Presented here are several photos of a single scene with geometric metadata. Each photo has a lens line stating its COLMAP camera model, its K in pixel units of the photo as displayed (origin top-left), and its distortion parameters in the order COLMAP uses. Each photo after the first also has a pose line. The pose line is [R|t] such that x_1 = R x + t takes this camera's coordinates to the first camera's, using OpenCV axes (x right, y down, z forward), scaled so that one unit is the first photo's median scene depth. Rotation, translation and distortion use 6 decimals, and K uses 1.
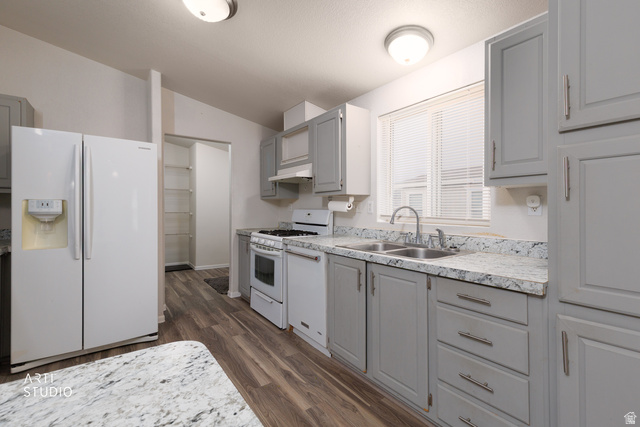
lens RADIAL K [[292.9, 0, 320.8], [0, 292.9, 208.4], [0, 0, 1]] dist [0.009884, -0.000255]
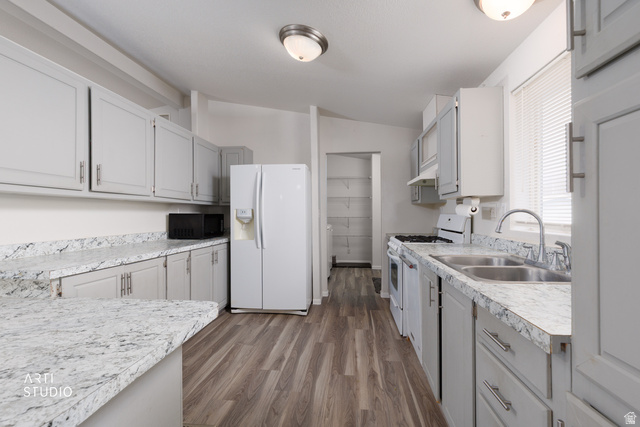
lens RADIAL K [[292.9, 0, 319.7], [0, 292.9, 214.4], [0, 0, 1]] dist [0.009884, -0.000255]
pose [[0.732914, -0.004730, -0.680305, 0.407277], [0.007492, 0.999971, 0.001119, 0.001128], [0.680280, -0.005917, 0.732929, 0.112137]]
